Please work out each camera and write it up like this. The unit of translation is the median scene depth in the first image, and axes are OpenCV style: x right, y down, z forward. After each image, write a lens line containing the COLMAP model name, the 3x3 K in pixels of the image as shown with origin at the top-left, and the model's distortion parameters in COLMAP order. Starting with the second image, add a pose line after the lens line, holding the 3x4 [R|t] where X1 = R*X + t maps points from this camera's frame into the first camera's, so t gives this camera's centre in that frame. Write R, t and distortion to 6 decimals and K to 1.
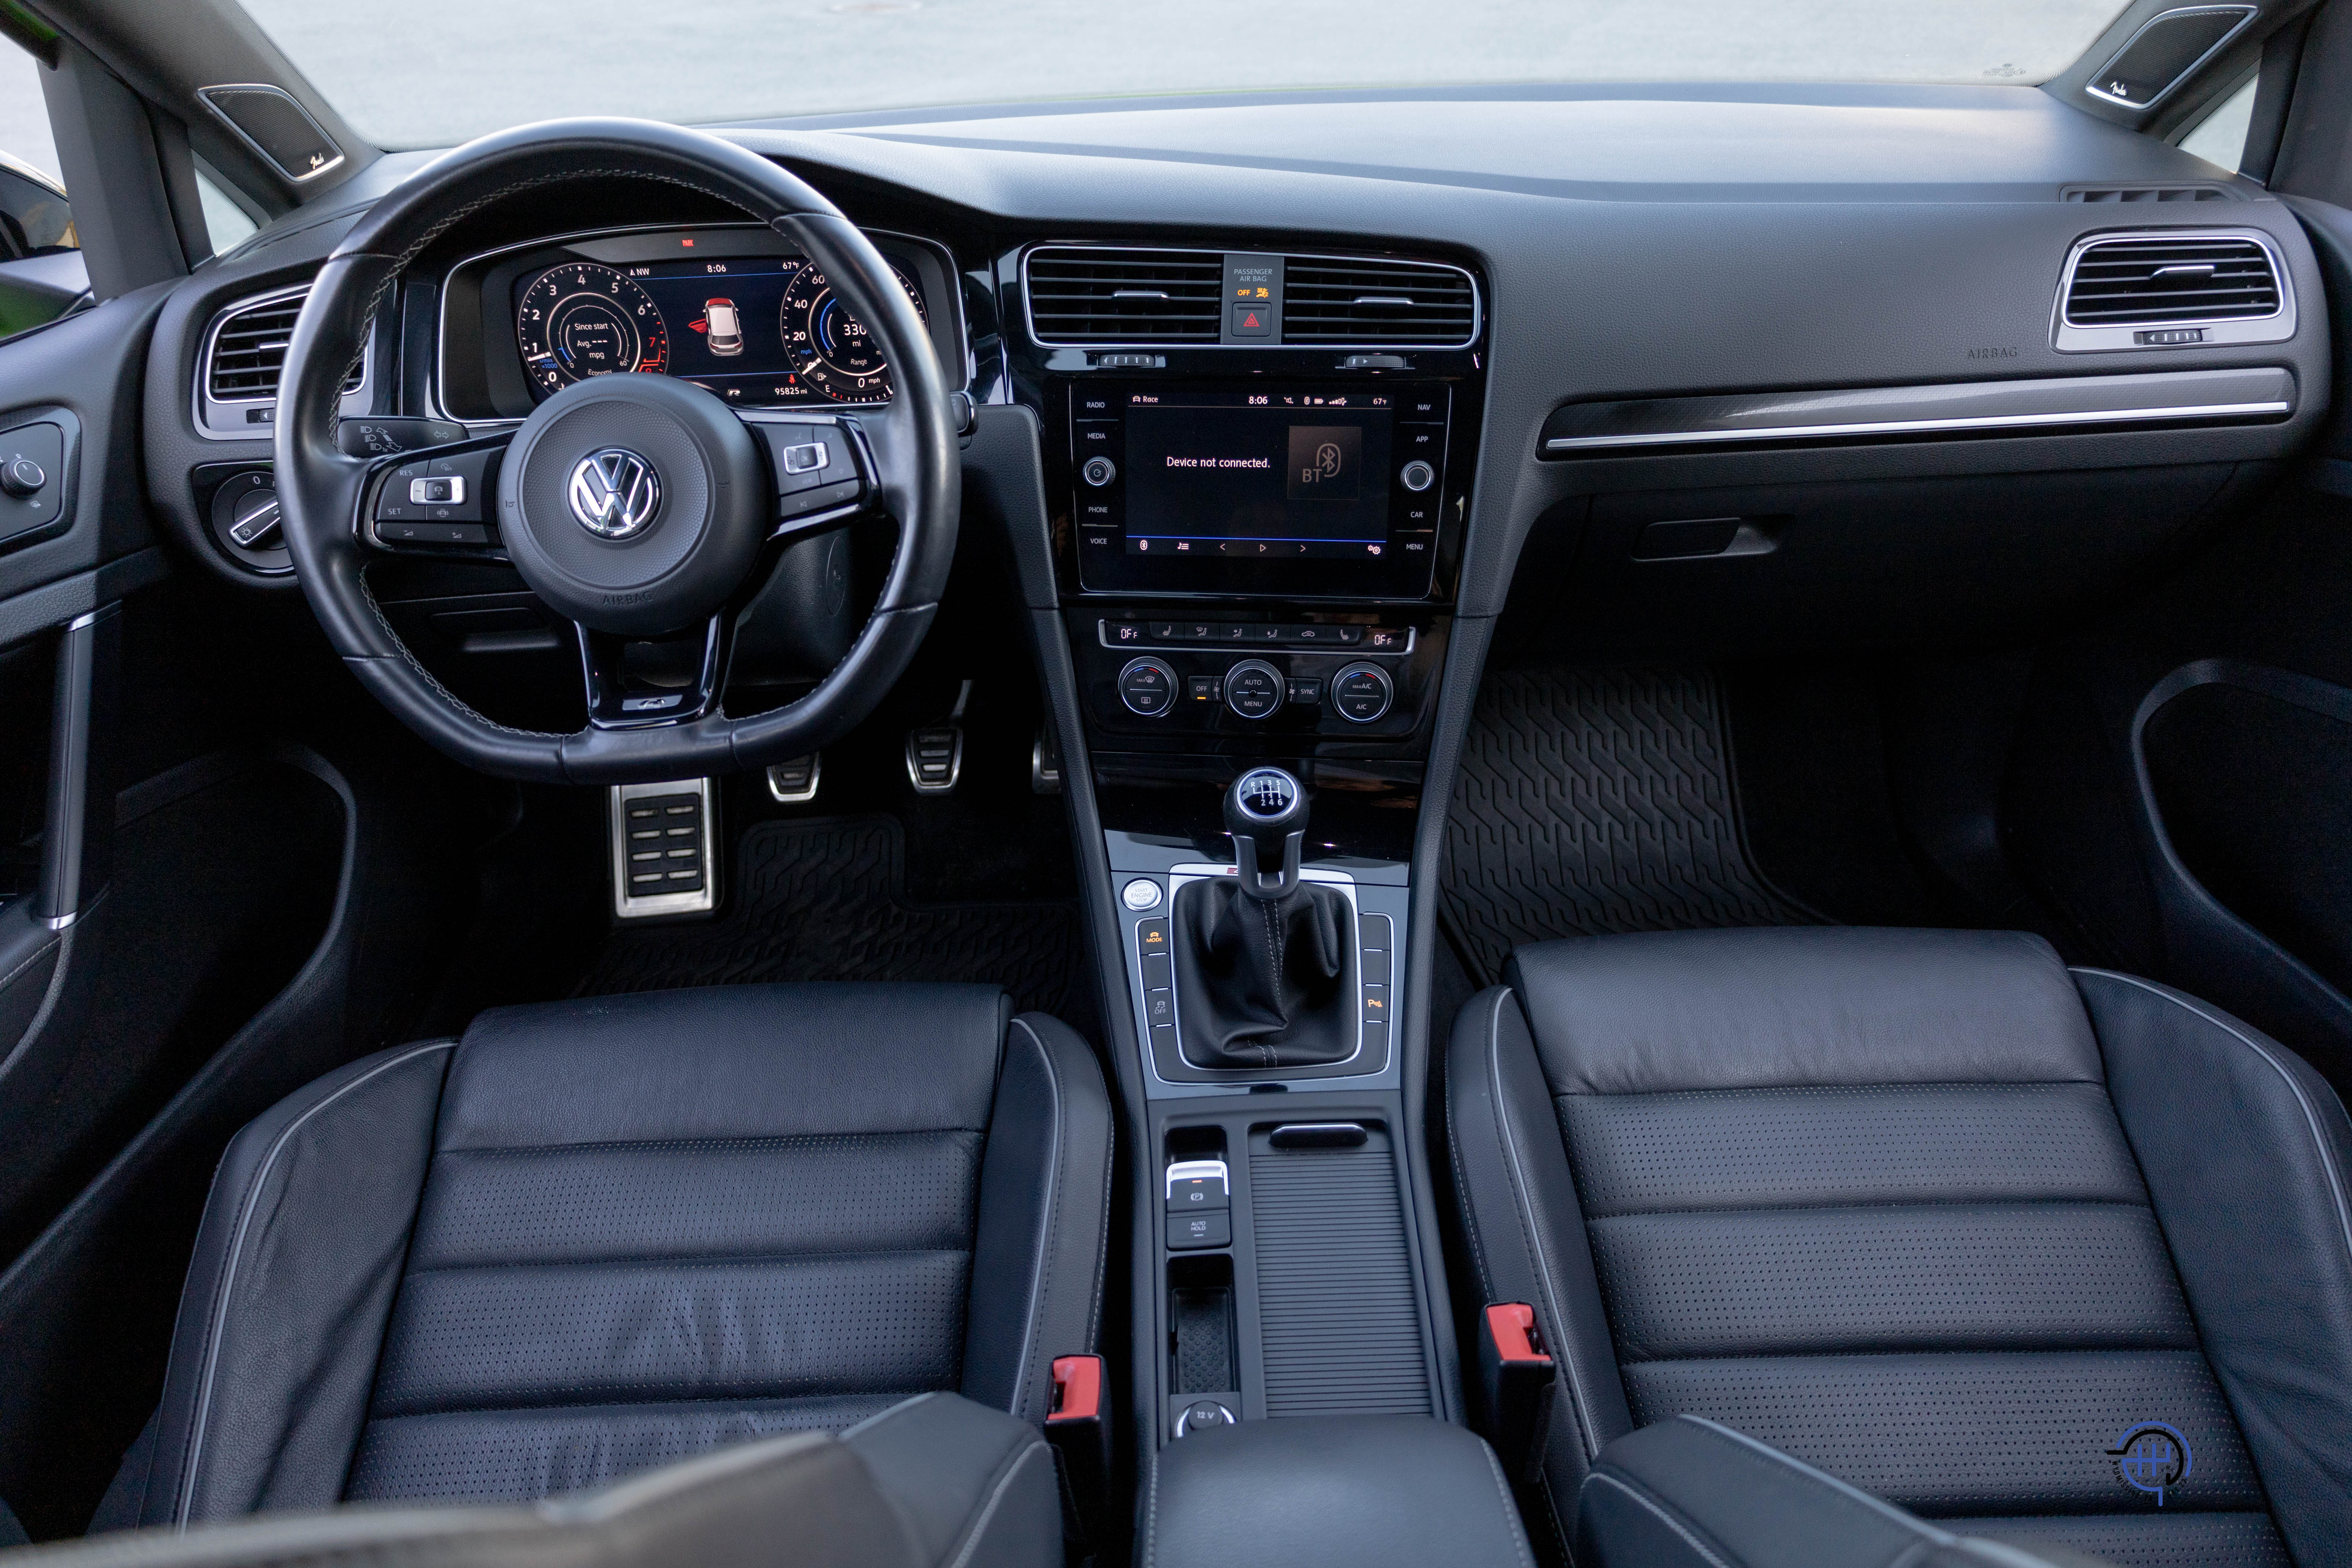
lens RADIAL K [[1555.1, 0, 1174.3], [0, 1555.1, 761.7], [0, 0, 1]] dist [0.012539, -0.002534]
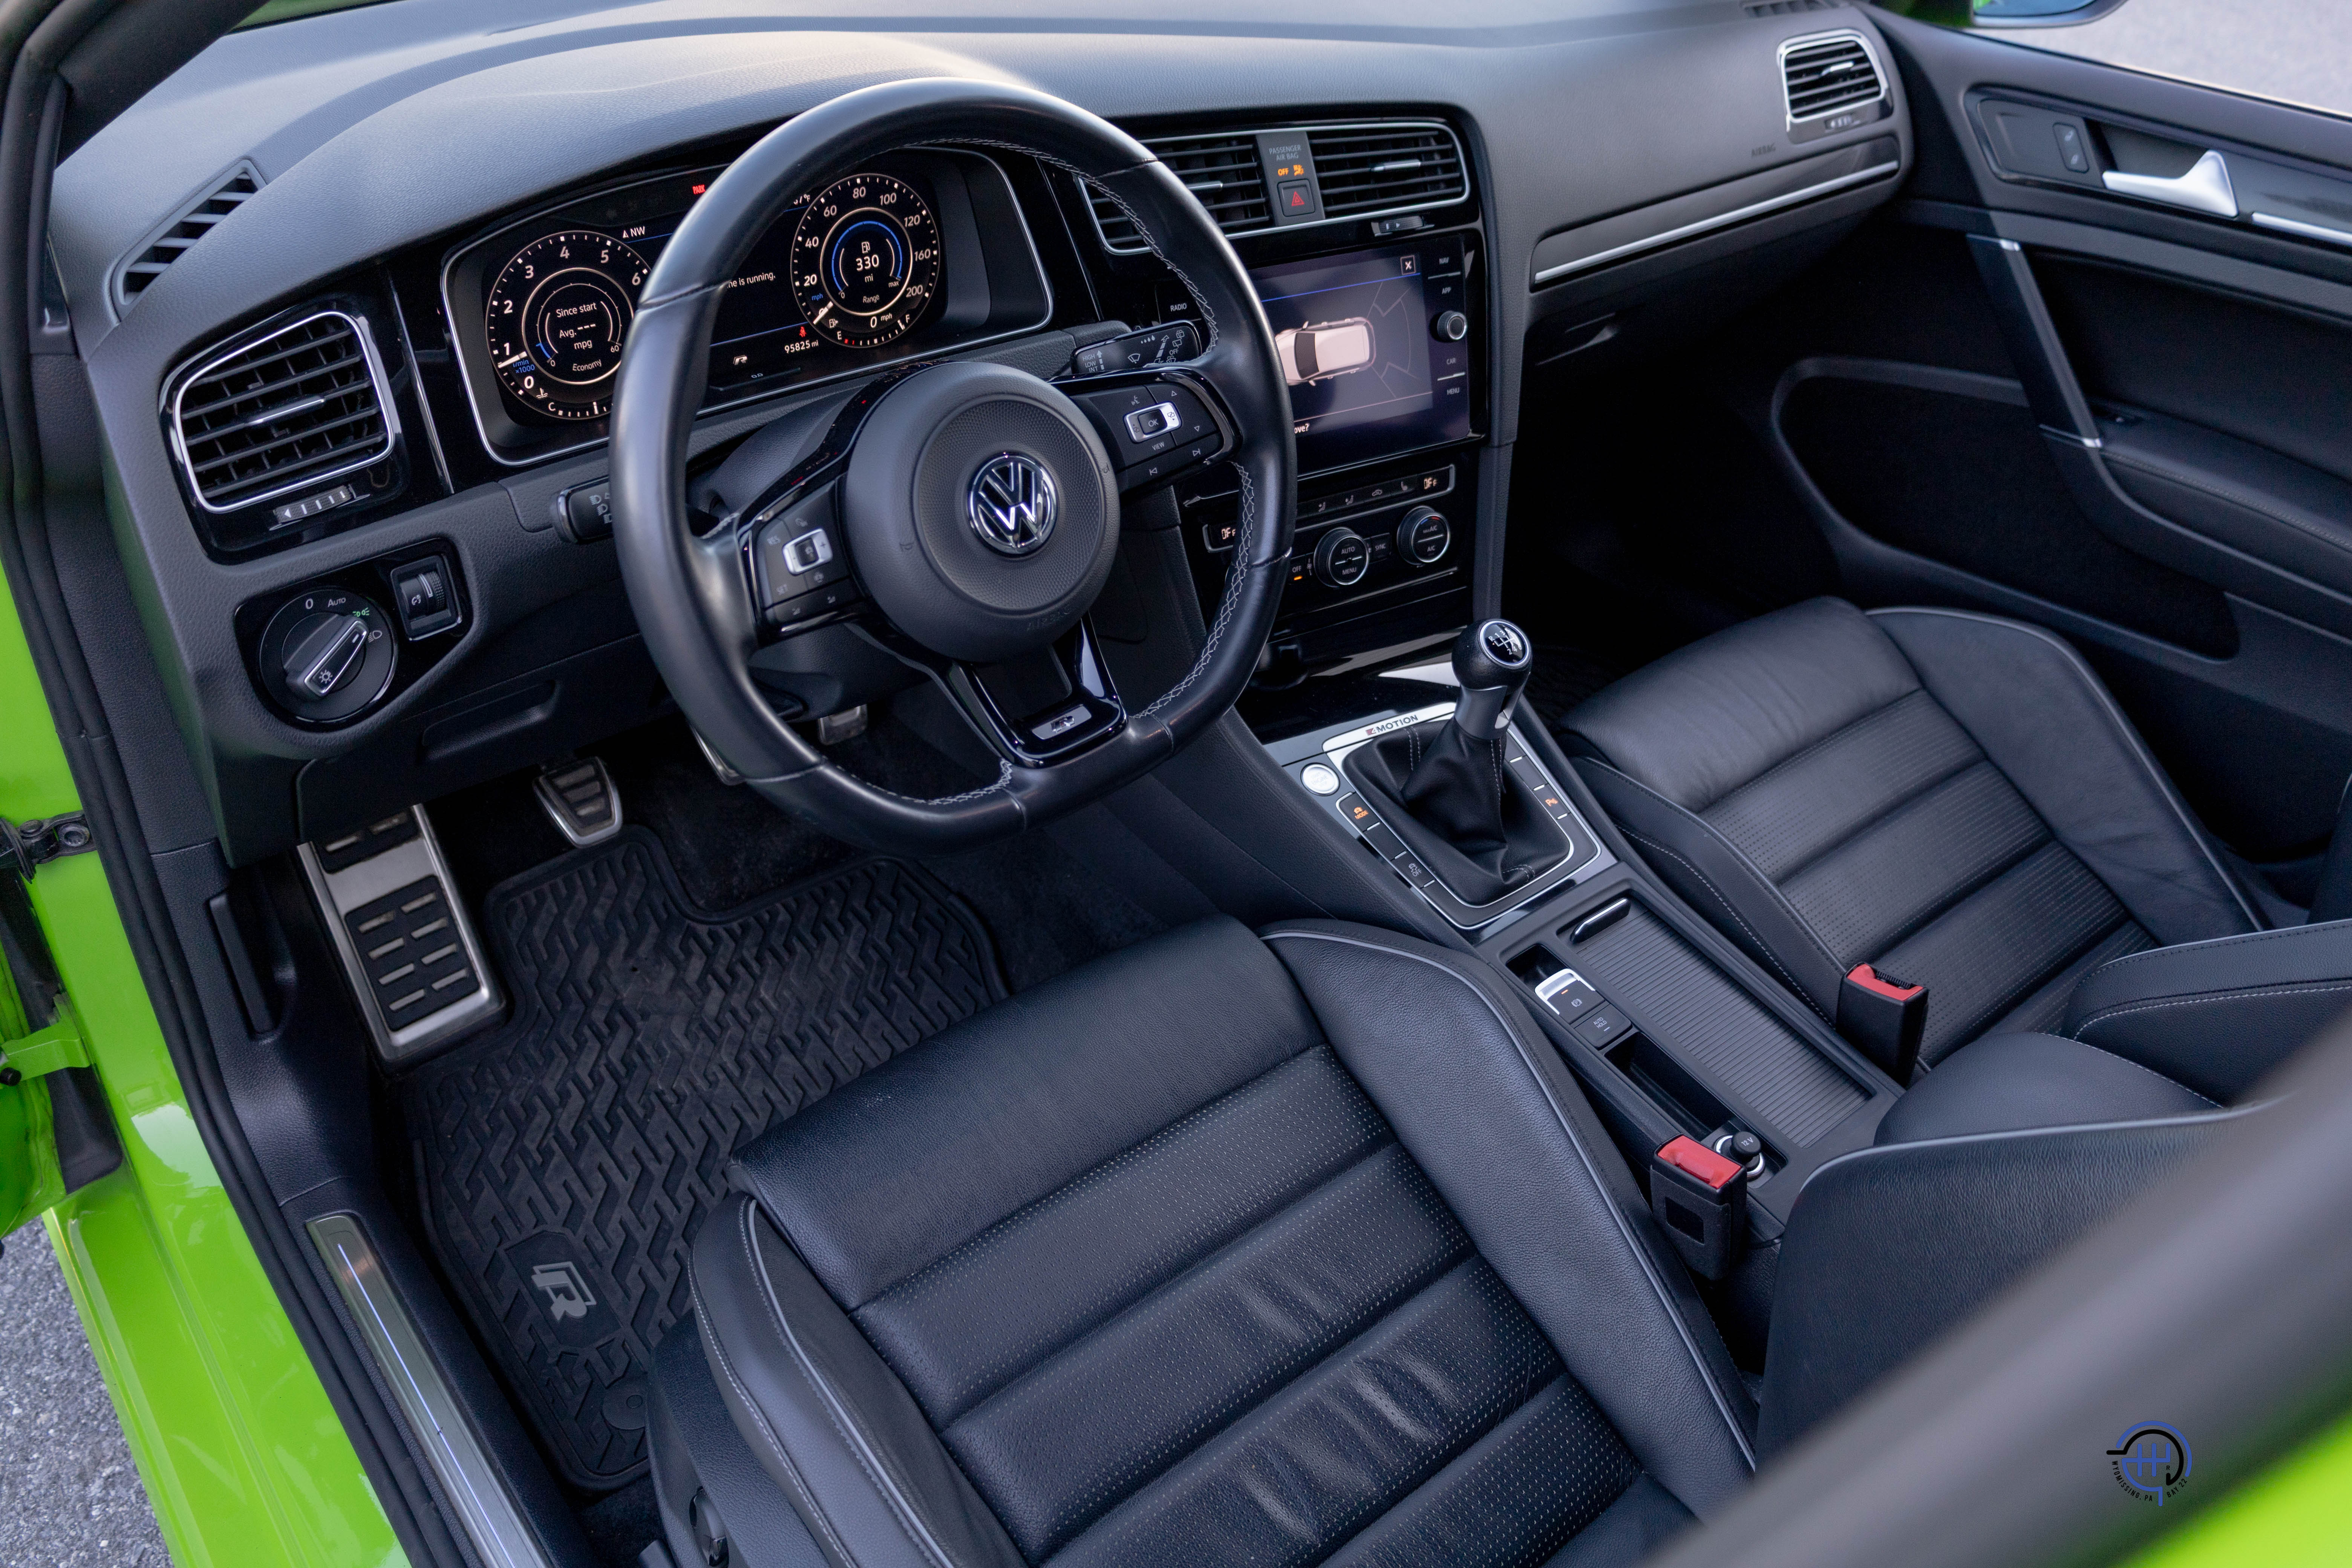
lens RADIAL K [[1819.8, 0, 1164.1], [0, 1819.8, 757.9], [0, 0, 1]] dist [-0.006555, 0.000526]
pose [[0.782194, -0.298576, 0.546832, -0.734026], [0.238365, 0.954328, 0.180115, -0.163614], [-0.575634, -0.010539, 0.817639, 0.082576]]
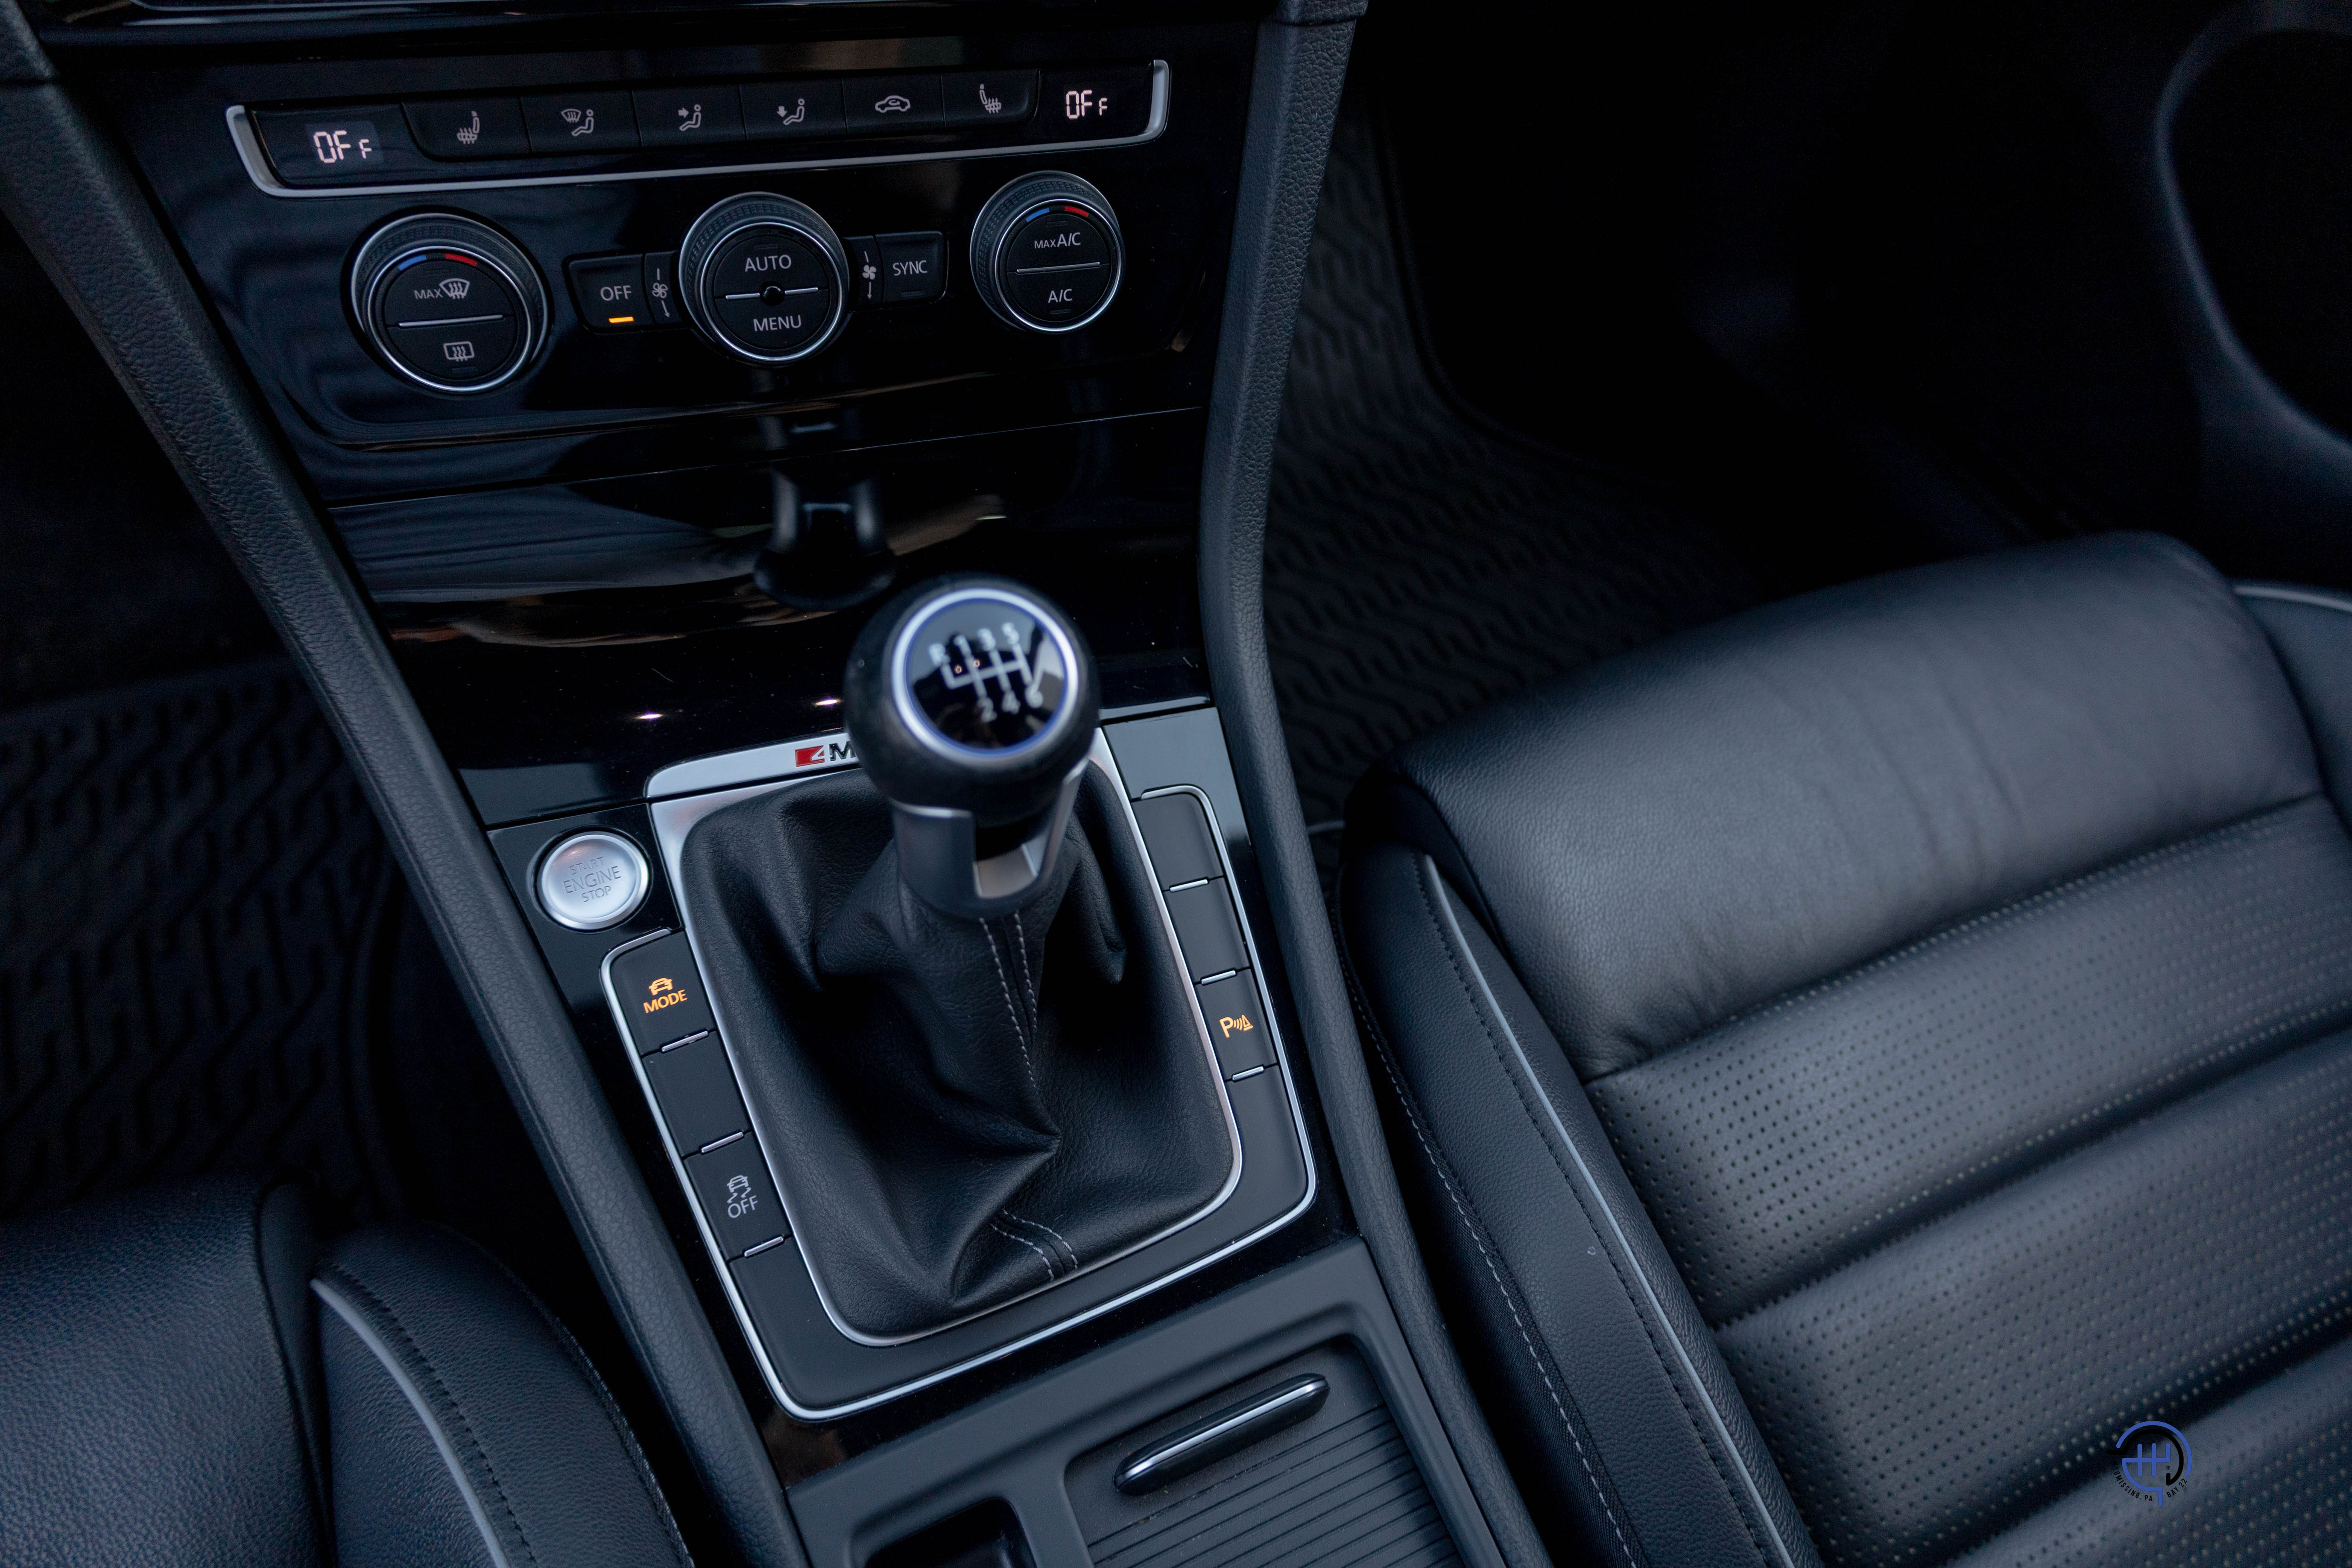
lens RADIAL K [[1611.9, 0, 1176.0], [0, 1611.9, 784.0], [0, 0, 1]] dist [0.040945, -0.000284]
pose [[0.900594, -0.245472, 0.358711, -0.028405], [0.098706, 0.919203, 0.381212, -0.073280], [-0.423305, -0.307911, 0.852059, 0.592915]]
